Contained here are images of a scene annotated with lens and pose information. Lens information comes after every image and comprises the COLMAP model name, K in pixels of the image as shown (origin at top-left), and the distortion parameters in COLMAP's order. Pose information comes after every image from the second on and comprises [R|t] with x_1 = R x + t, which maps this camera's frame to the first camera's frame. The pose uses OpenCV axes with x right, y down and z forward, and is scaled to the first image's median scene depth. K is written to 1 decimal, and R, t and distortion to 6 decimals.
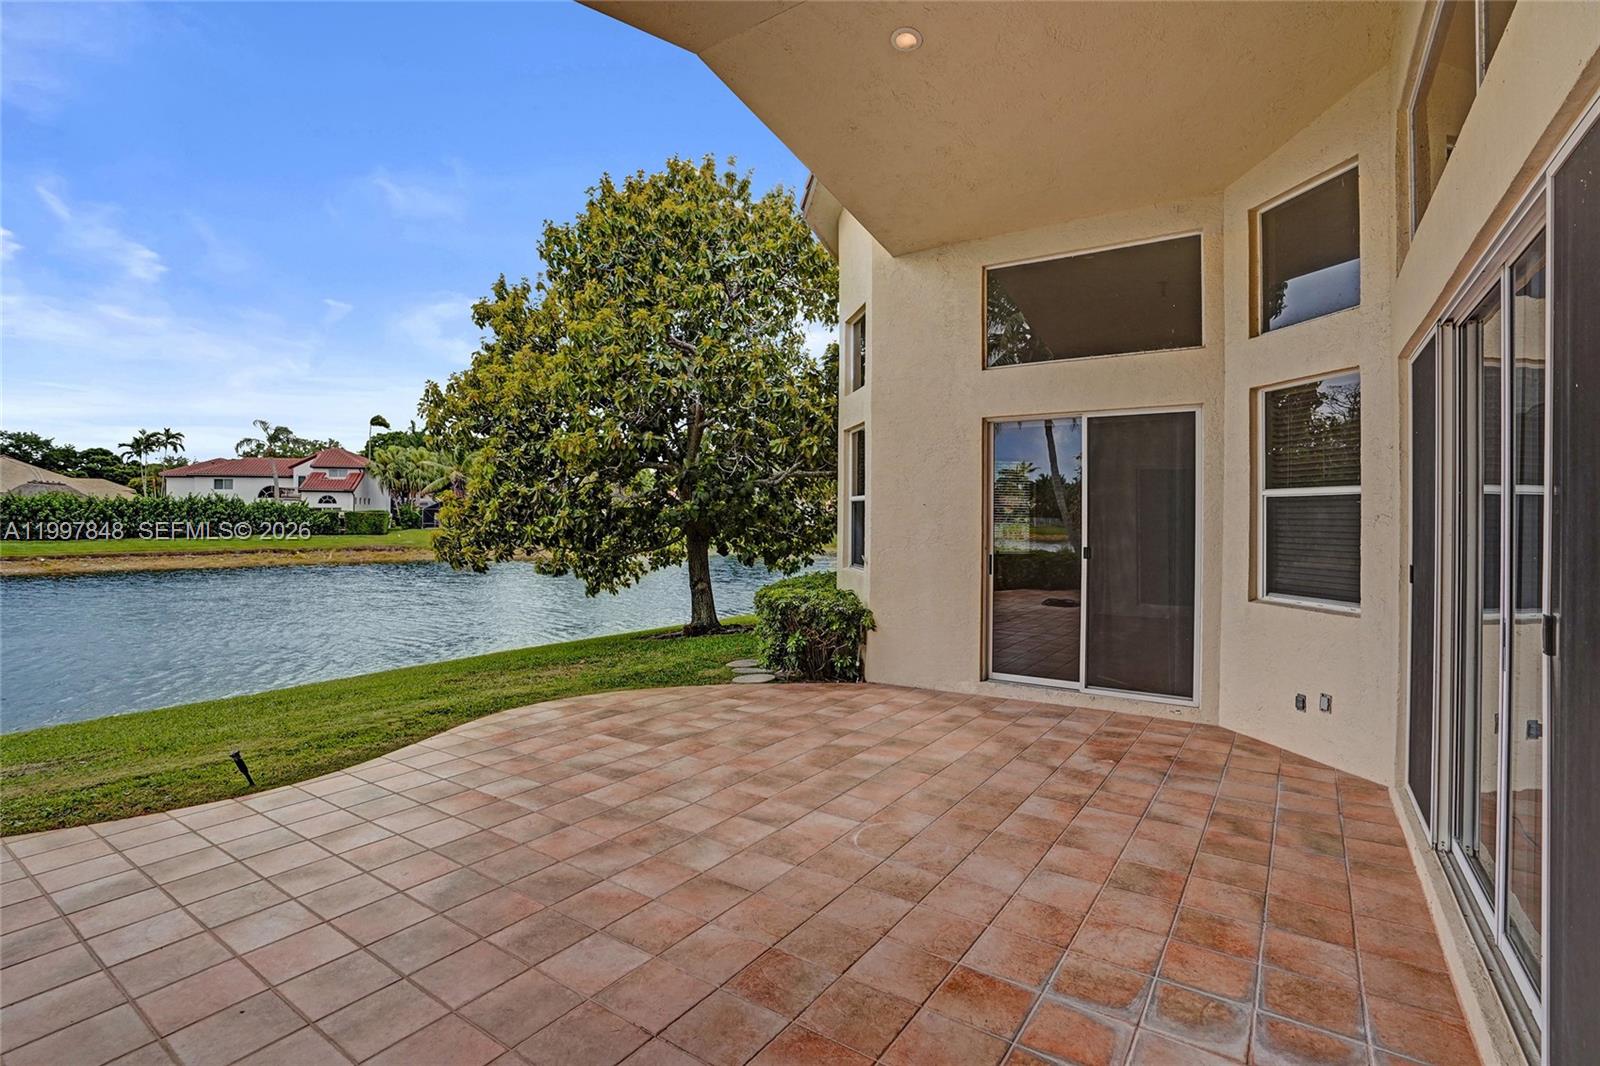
lens RADIAL K [[756.4, 0, 800.0], [0, 756.4, 533.0], [0, 0, 1]] dist [-0.053456, 0.029067]
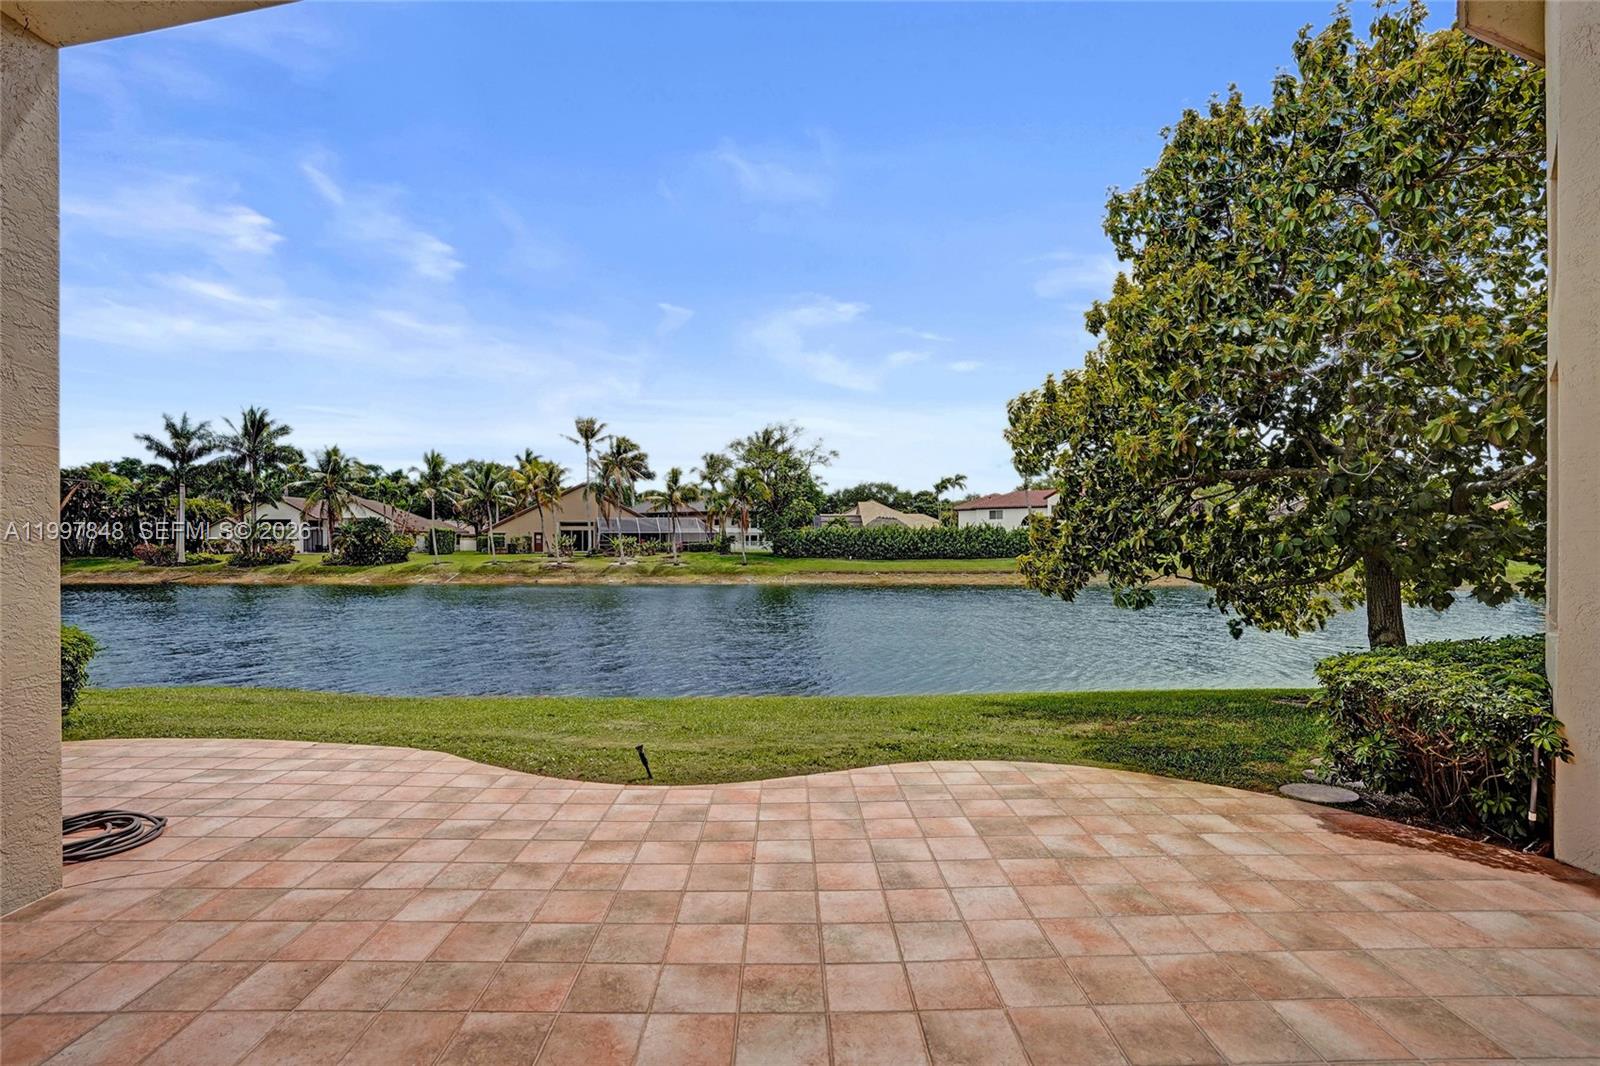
lens RADIAL K [[756.7, 0, 800.3], [0, 756.7, 559.1], [0, 0, 1]] dist [-0.069461, 0.028992]
pose [[0.583097, 0.012473, -0.812307, 0.268513], [-0.010993, 0.999912, 0.007463, -0.005149], [0.812328, 0.004578, 0.583183, 0.419733]]
